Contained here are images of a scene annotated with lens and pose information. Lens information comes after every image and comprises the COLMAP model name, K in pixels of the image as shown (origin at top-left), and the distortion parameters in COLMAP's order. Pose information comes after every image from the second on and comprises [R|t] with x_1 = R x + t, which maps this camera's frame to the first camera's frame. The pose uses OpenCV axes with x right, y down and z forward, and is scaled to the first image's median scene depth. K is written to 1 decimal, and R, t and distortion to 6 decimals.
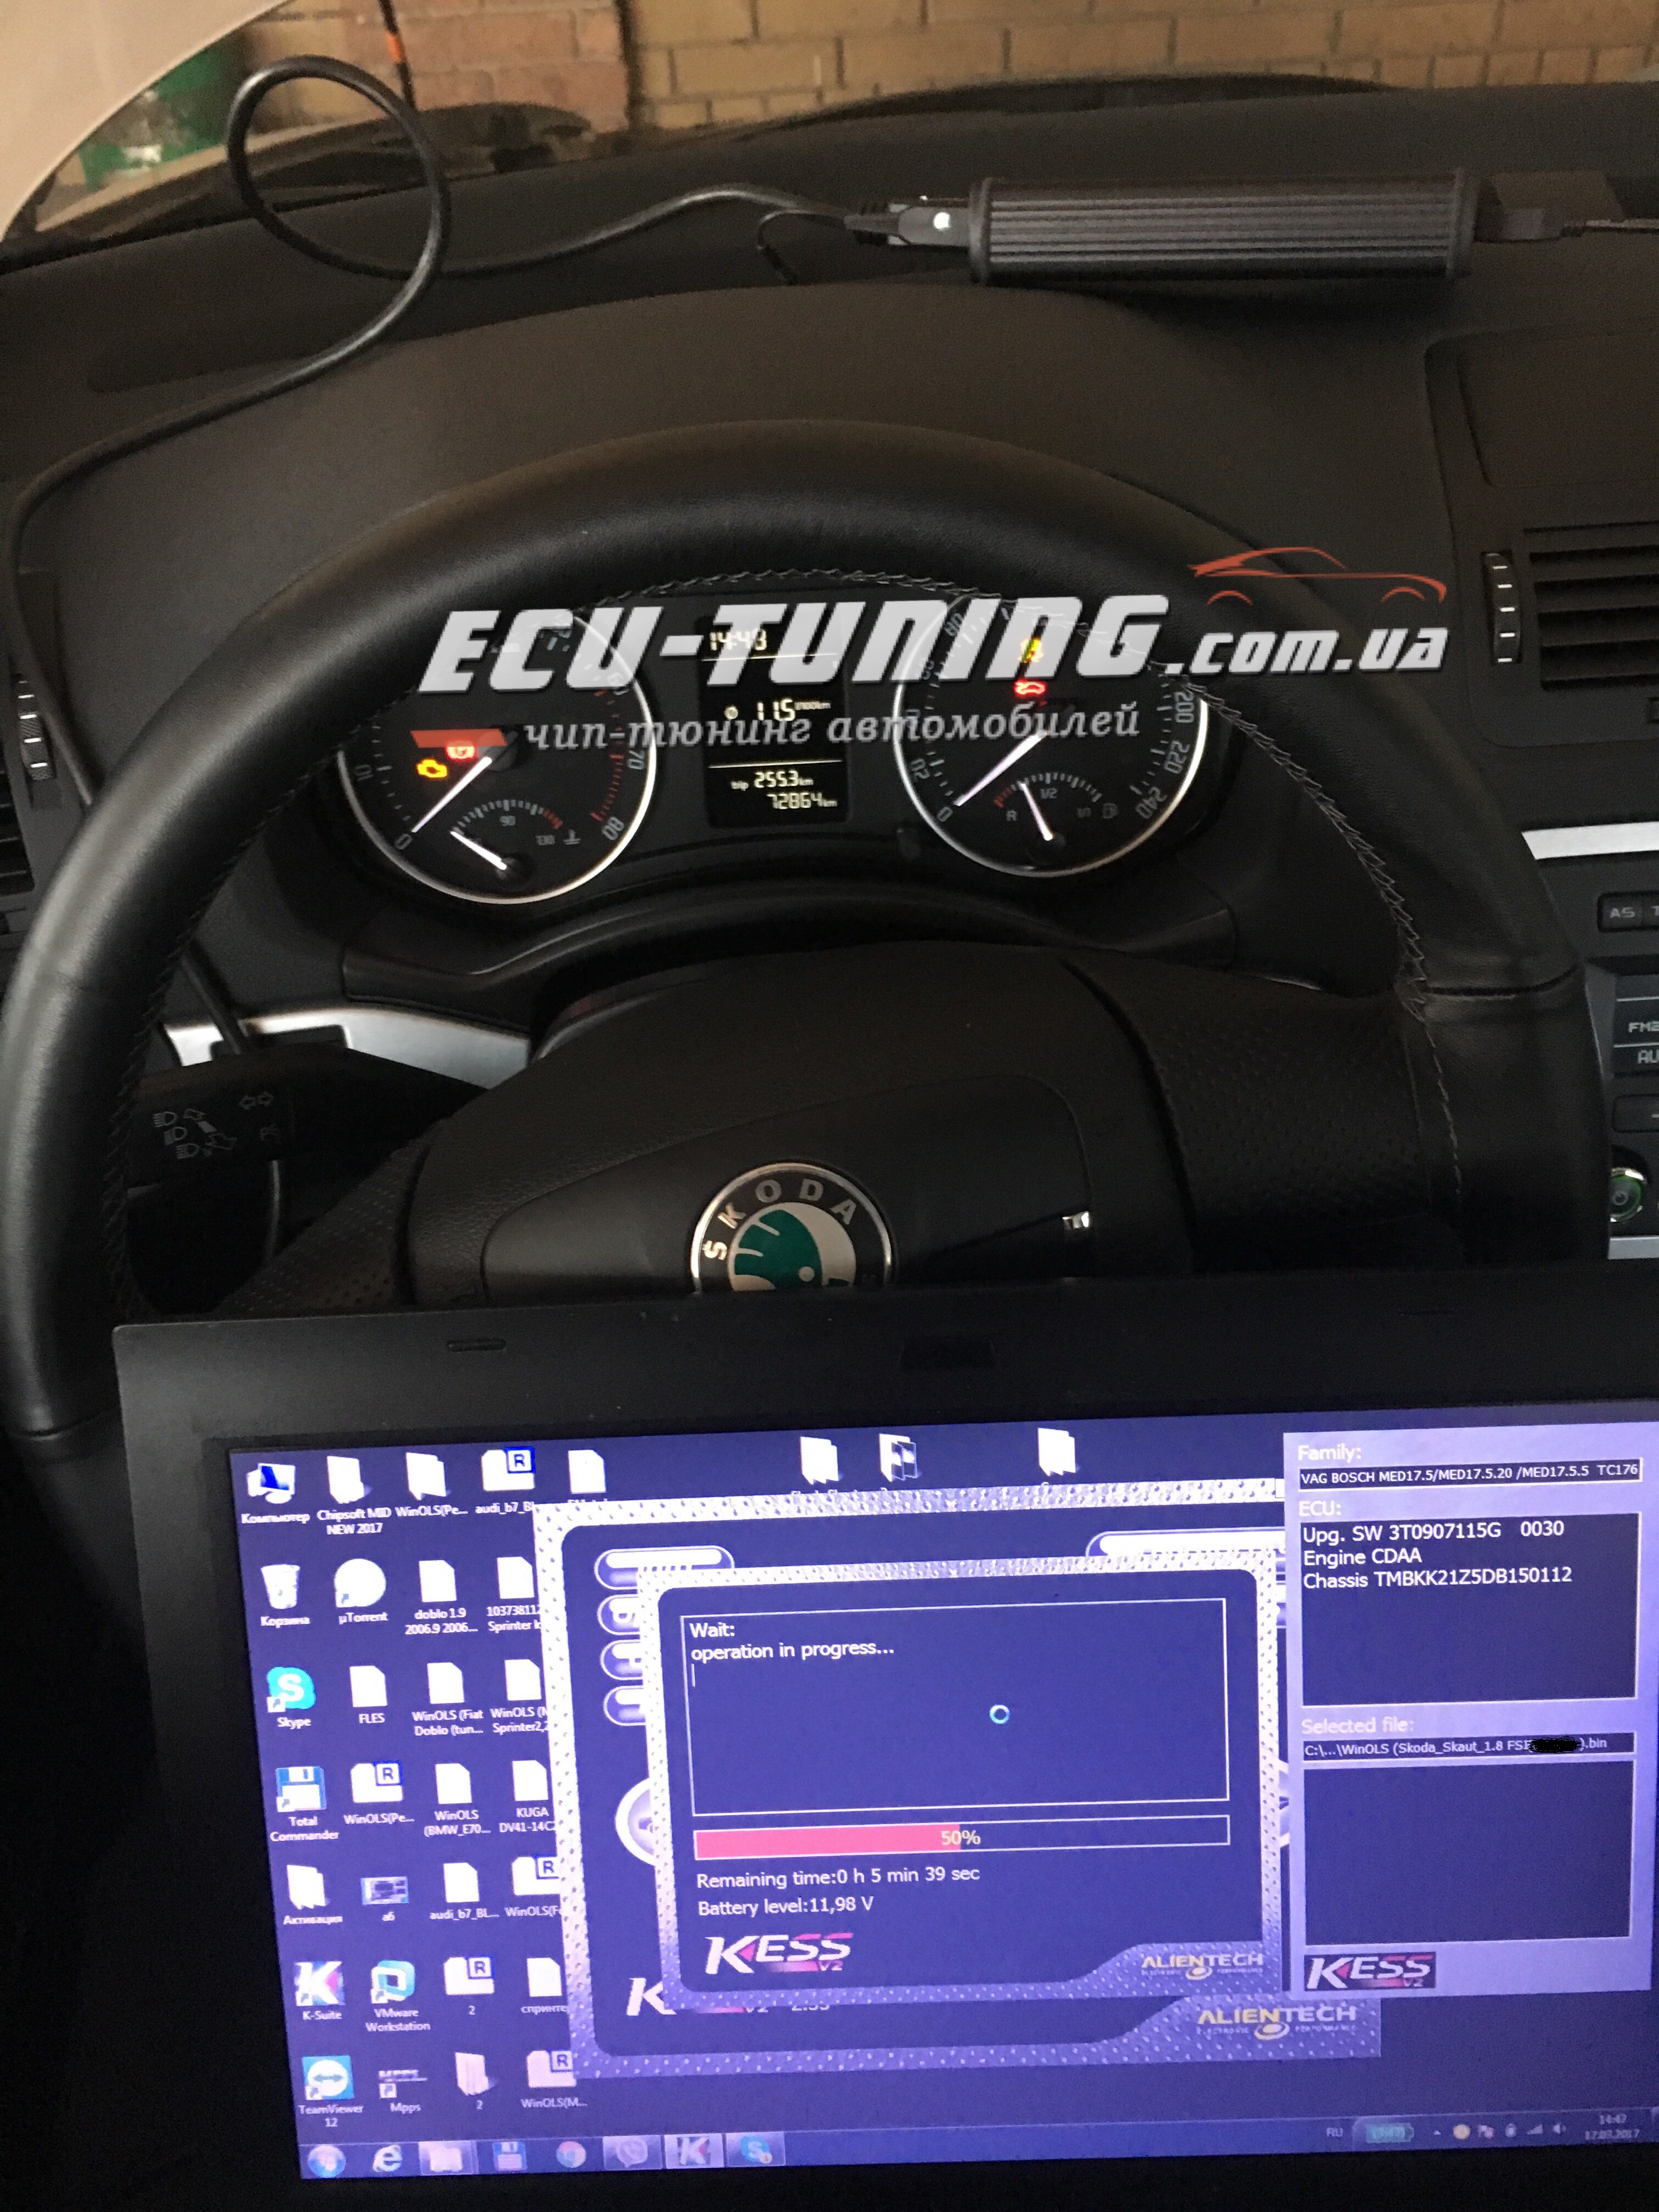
lens RADIAL K [[1922.8, 0, 824.1], [0, 1922.8, 1116.4], [0, 0, 1]] dist [0.025856, -0.033957]
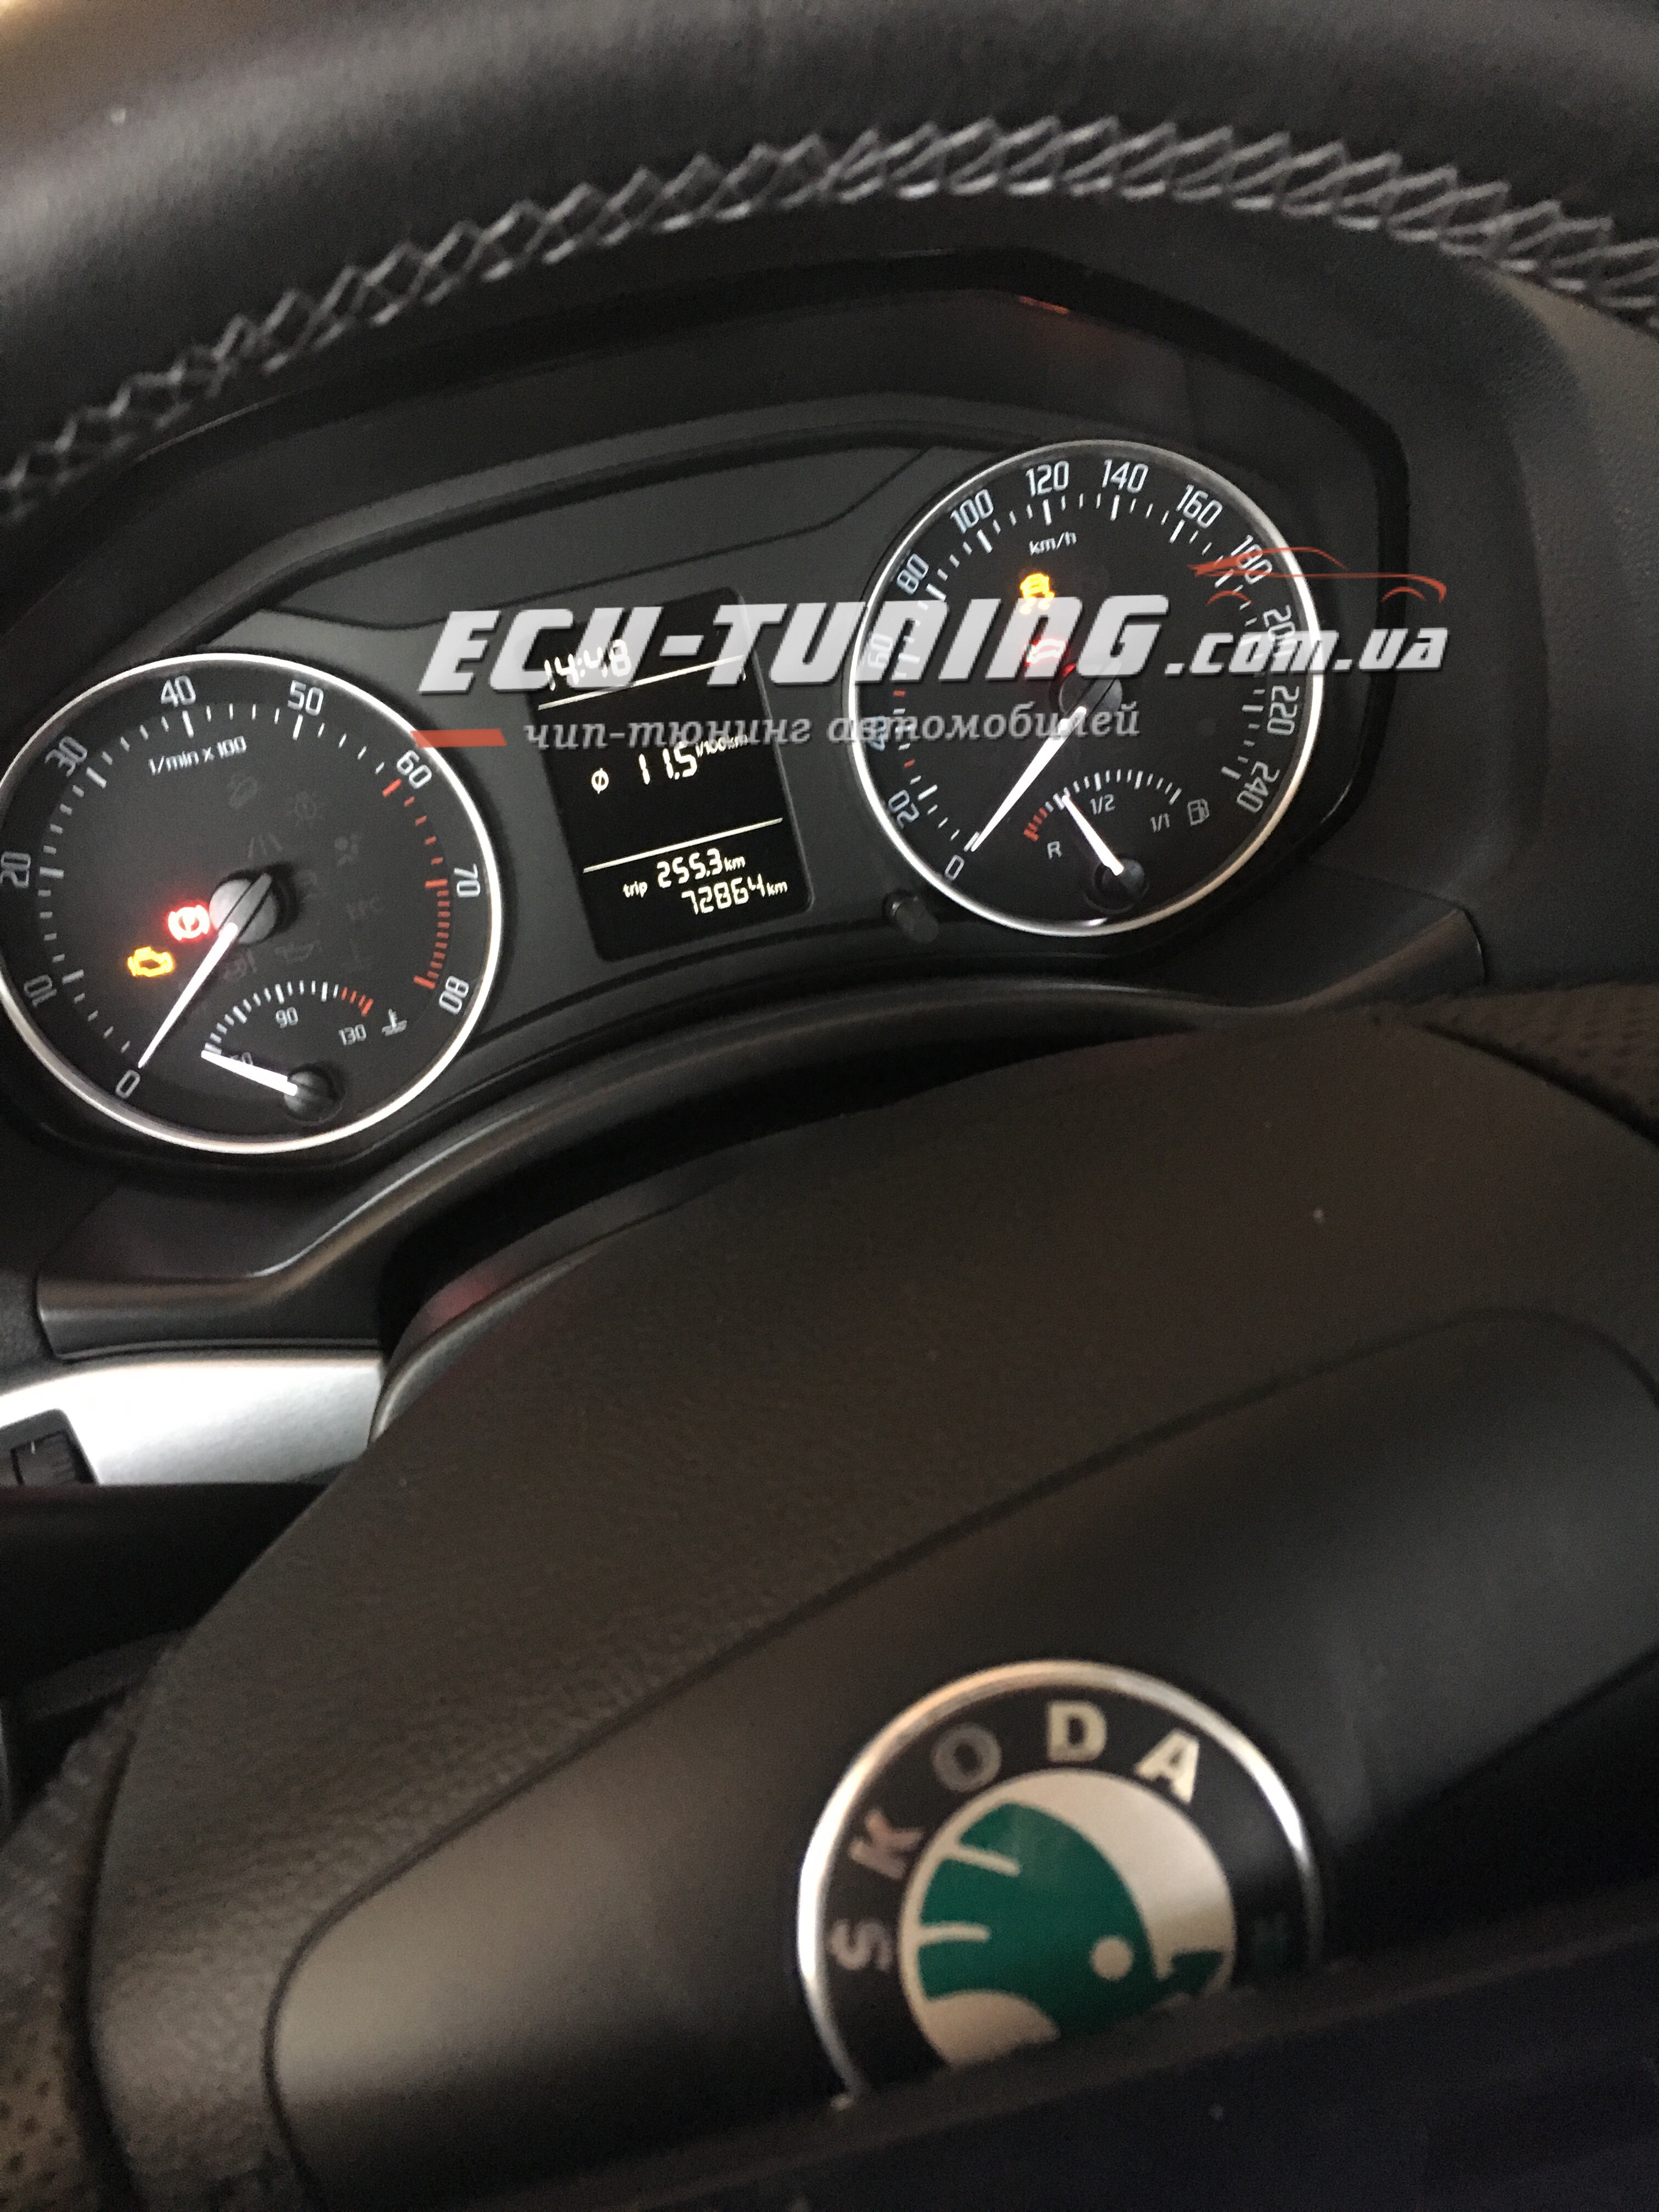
lens RADIAL K [[1922.8, 0, 840.1], [0, 1922.8, 1098.9], [0, 0, 1]] dist [0.025856, -0.033957]
pose [[0.976003, -0.210195, 0.056892, -0.028557], [0.214323, 0.973467, -0.080175, -0.037857], [-0.038530, 0.090445, 0.995156, 0.366425]]
